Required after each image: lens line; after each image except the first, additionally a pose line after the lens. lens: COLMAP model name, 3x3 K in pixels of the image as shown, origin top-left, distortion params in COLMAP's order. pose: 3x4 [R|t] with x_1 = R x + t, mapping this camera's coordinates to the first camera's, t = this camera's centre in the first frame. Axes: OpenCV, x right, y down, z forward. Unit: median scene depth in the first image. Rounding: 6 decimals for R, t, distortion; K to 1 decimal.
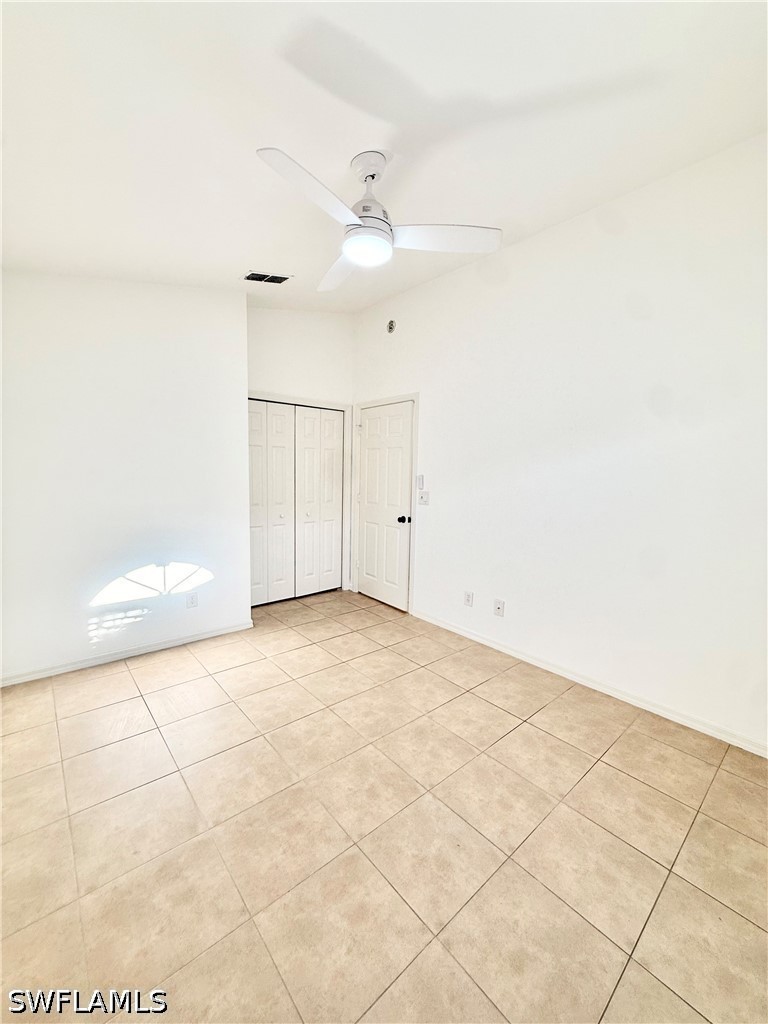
lens RADIAL K [[410.7, 0, 386.2], [0, 410.7, 509.7], [0, 0, 1]] dist [0.001099, -0.000068]
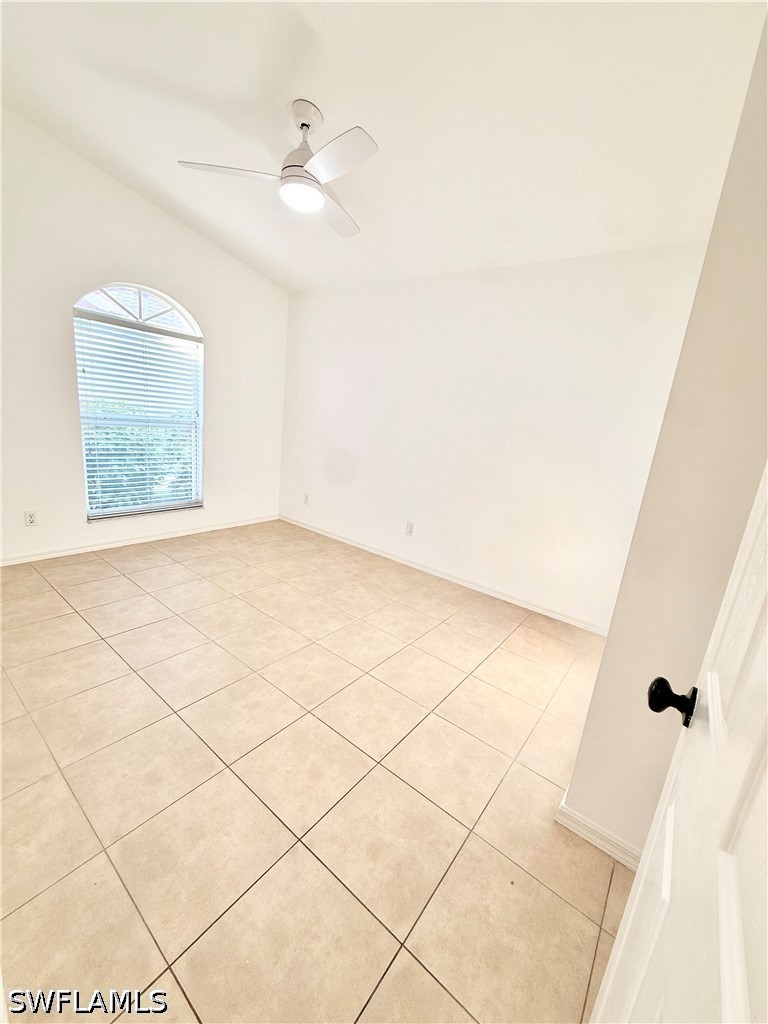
lens RADIAL K [[410.7, 0, 386.2], [0, 410.7, 509.7], [0, 0, 1]] dist [0.001099, -0.000068]
pose [[-0.972974, -0.080821, -0.216310, -0.077670], [-0.146701, 0.939765, 0.308740, -0.167762], [0.178328, 0.332129, -0.926223, 2.009526]]
